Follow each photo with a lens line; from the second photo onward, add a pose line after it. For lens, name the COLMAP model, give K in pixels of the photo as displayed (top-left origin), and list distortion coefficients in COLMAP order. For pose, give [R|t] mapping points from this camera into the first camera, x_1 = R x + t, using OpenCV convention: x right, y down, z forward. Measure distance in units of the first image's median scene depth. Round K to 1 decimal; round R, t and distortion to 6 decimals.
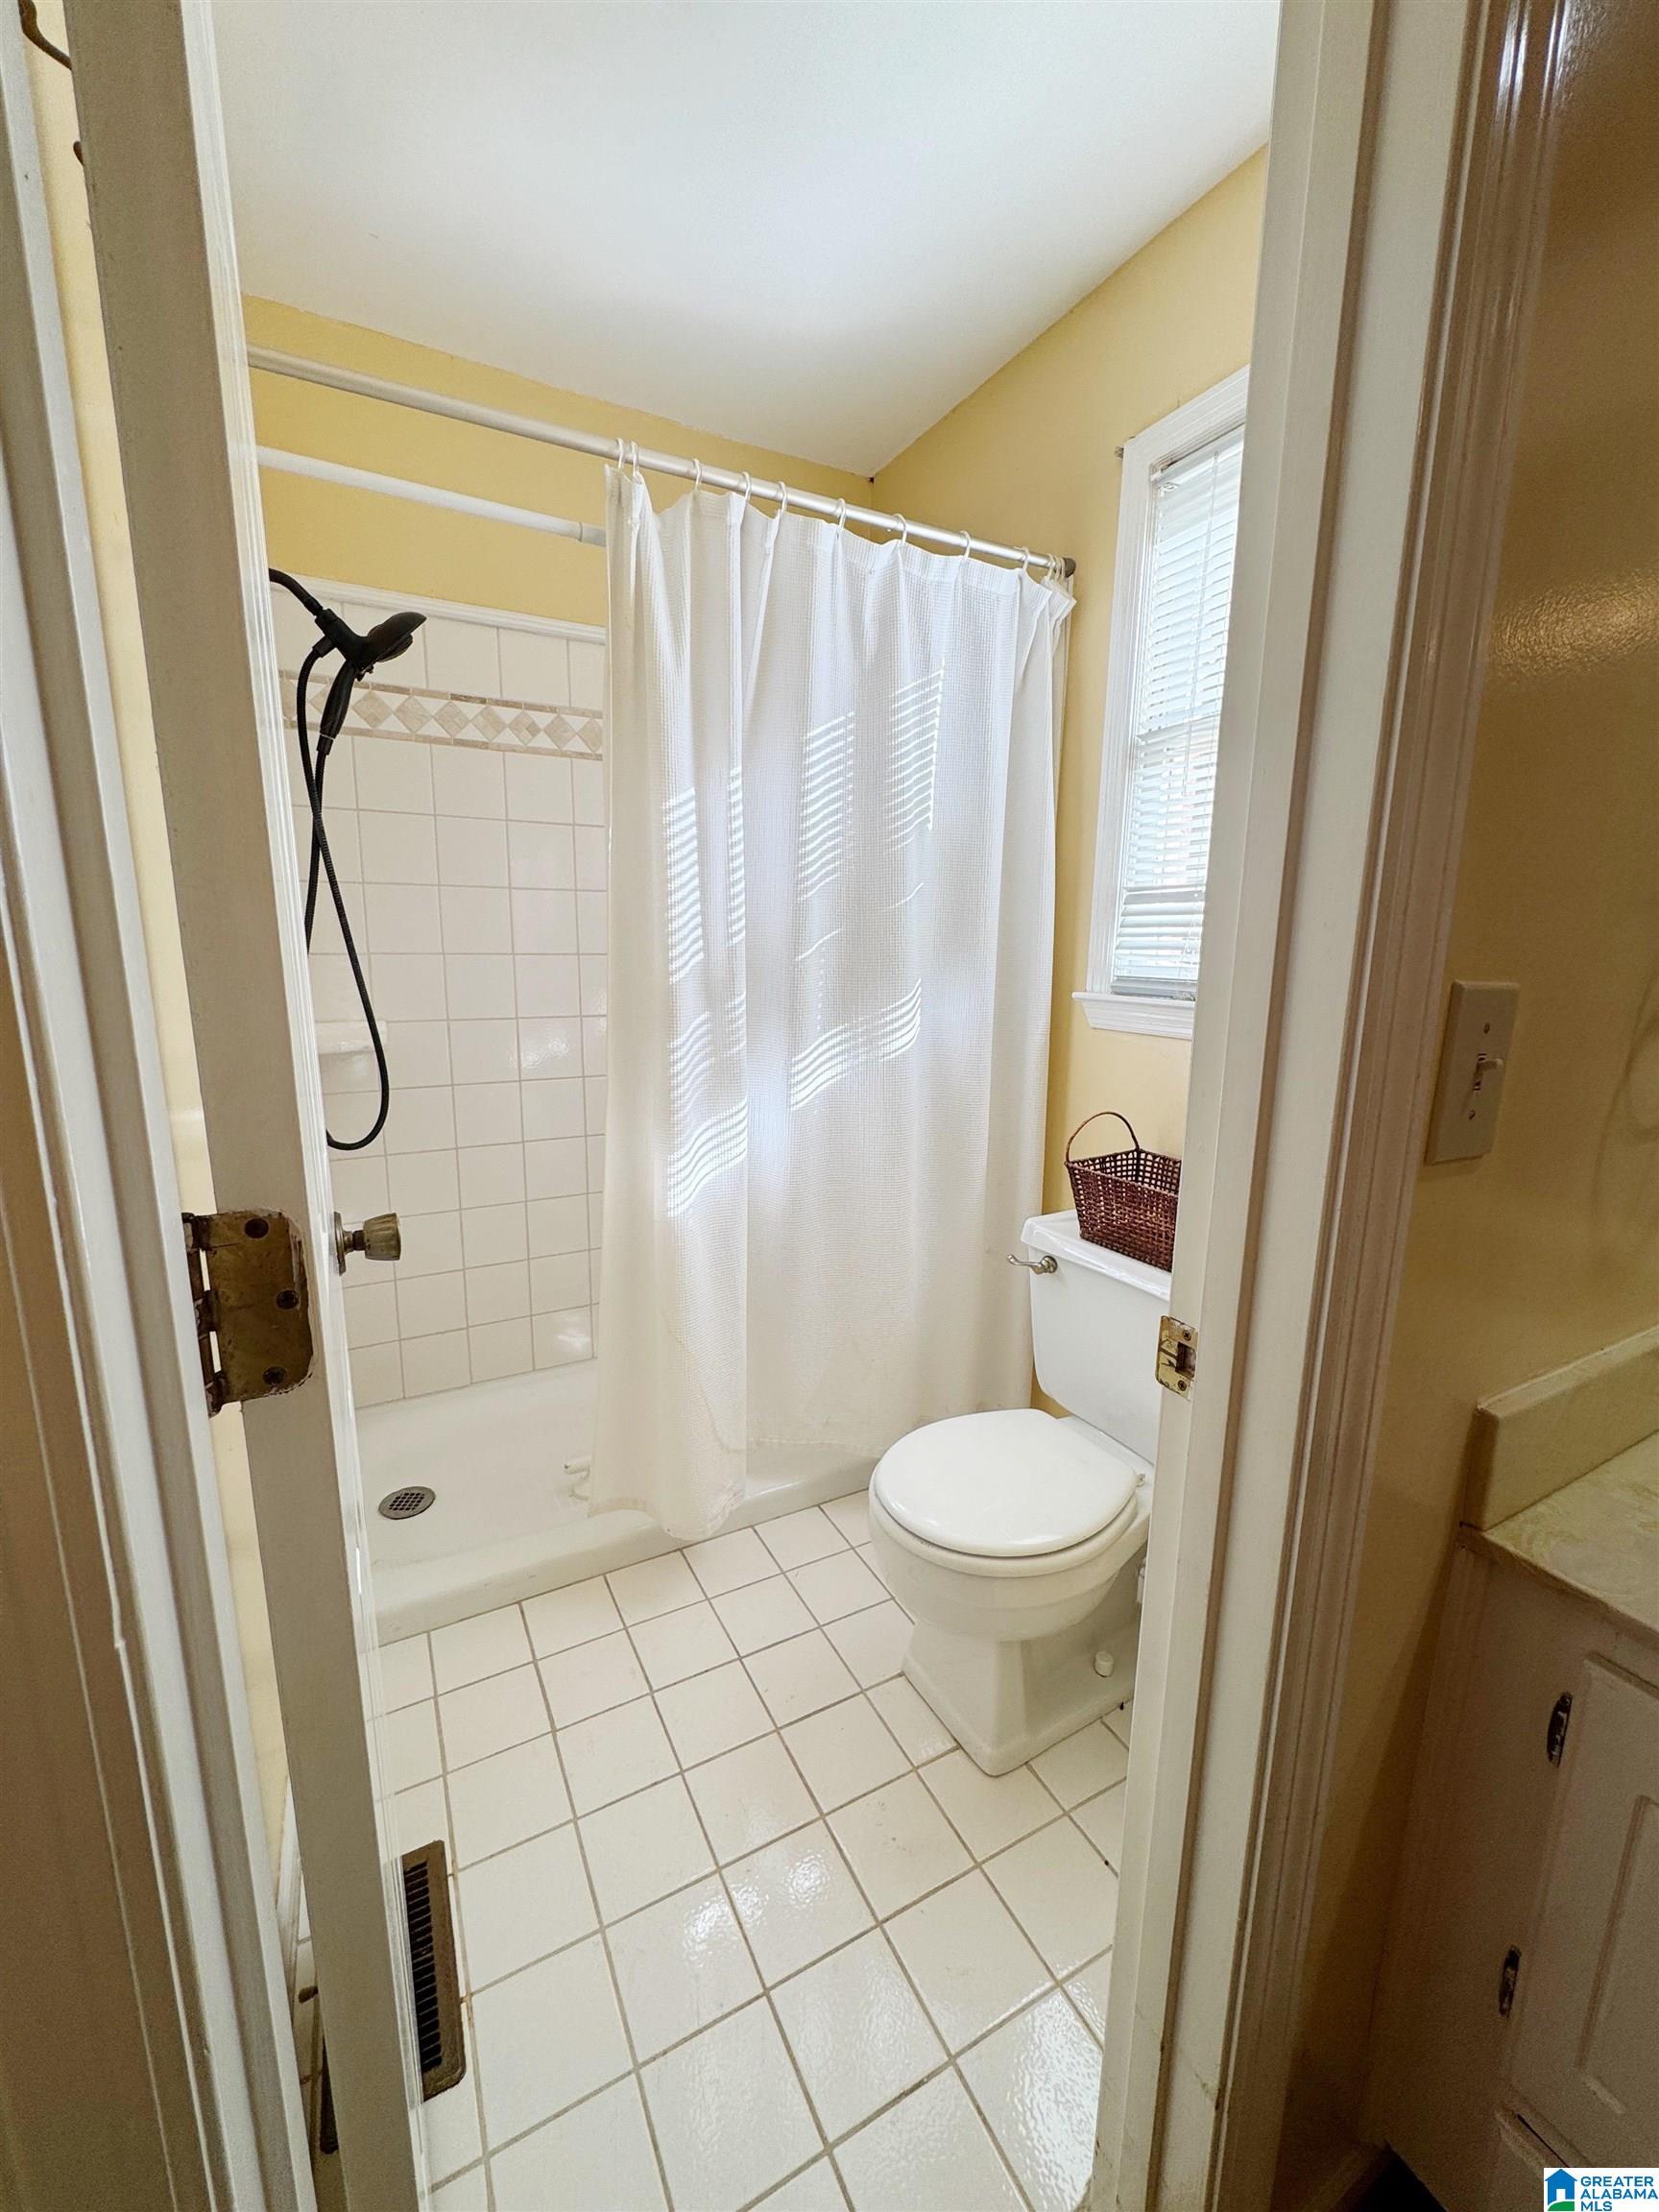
lens RADIAL K [[891.1, 0, 829.0], [0, 891.1, 1102.9], [0, 0, 1]] dist [-0.003105, -0.000054]
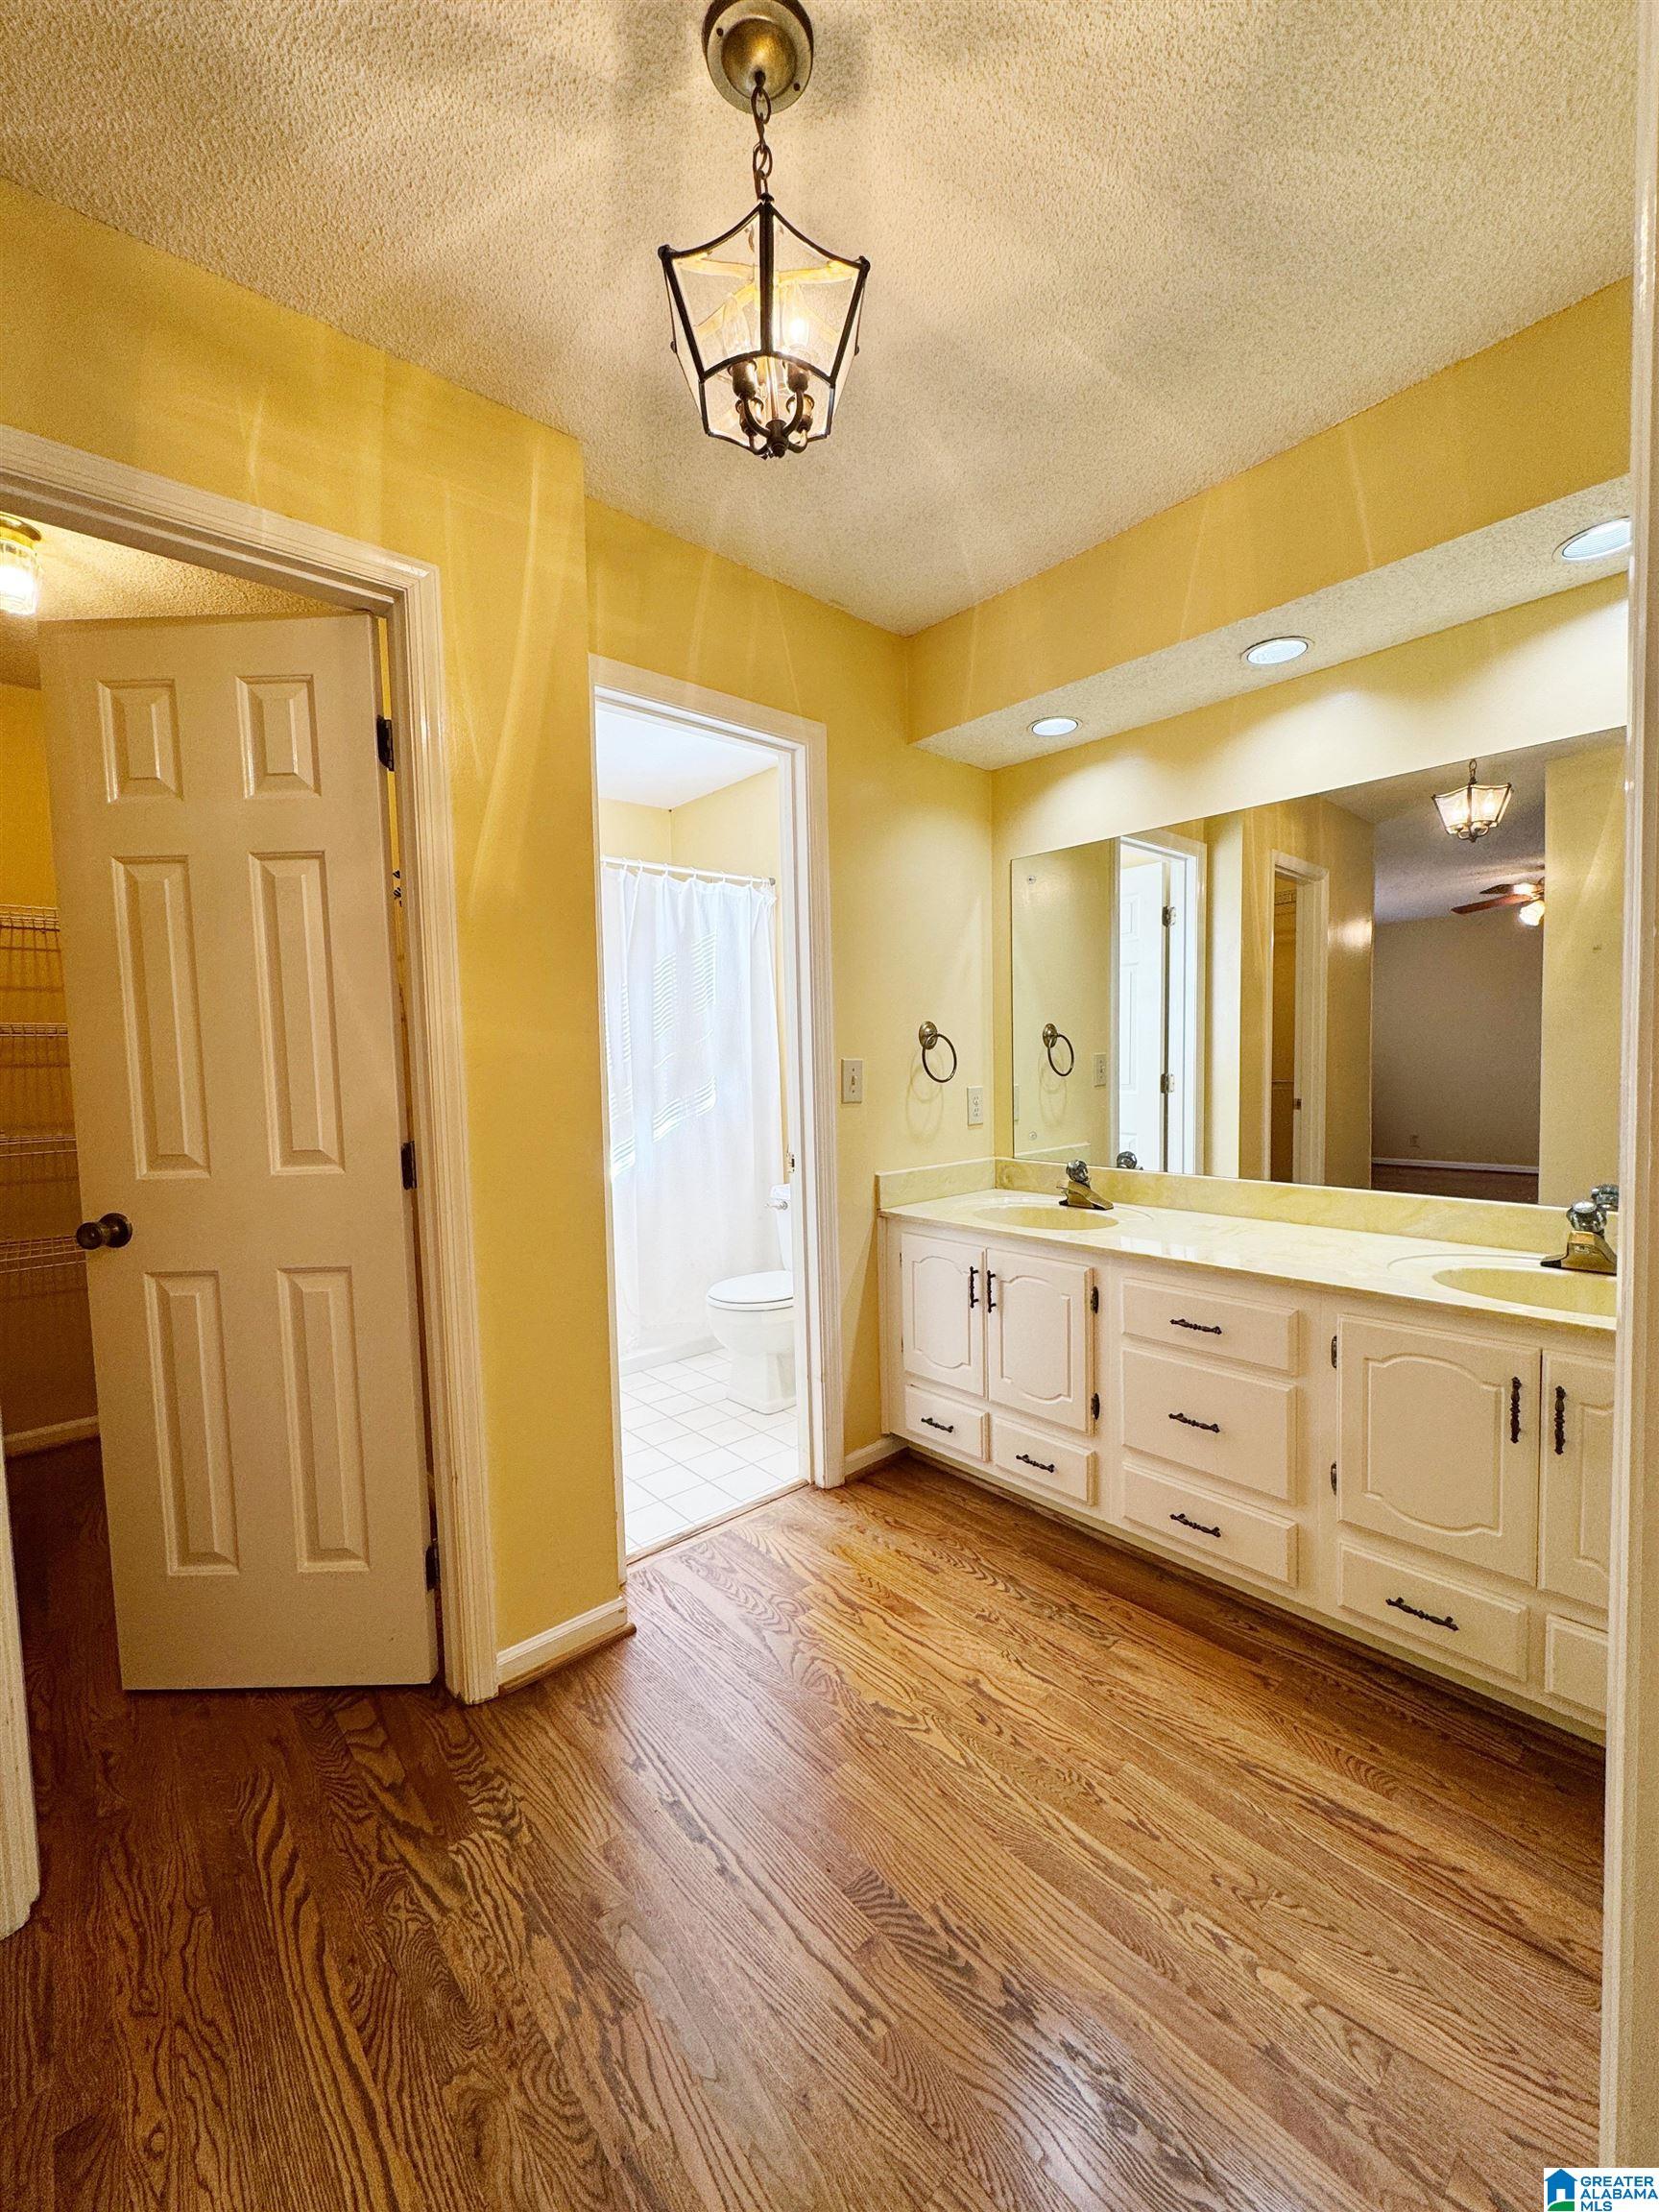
lens RADIAL K [[891.1, 0, 830.4], [0, 891.1, 1100.2], [0, 0, 1]] dist [-0.003105, -0.000054]
pose [[0.971267, -0.049477, 0.232793, -0.131037], [0.080732, 0.988649, -0.126709, 0.219842], [-0.223881, 0.141862, 0.964237, -1.141451]]
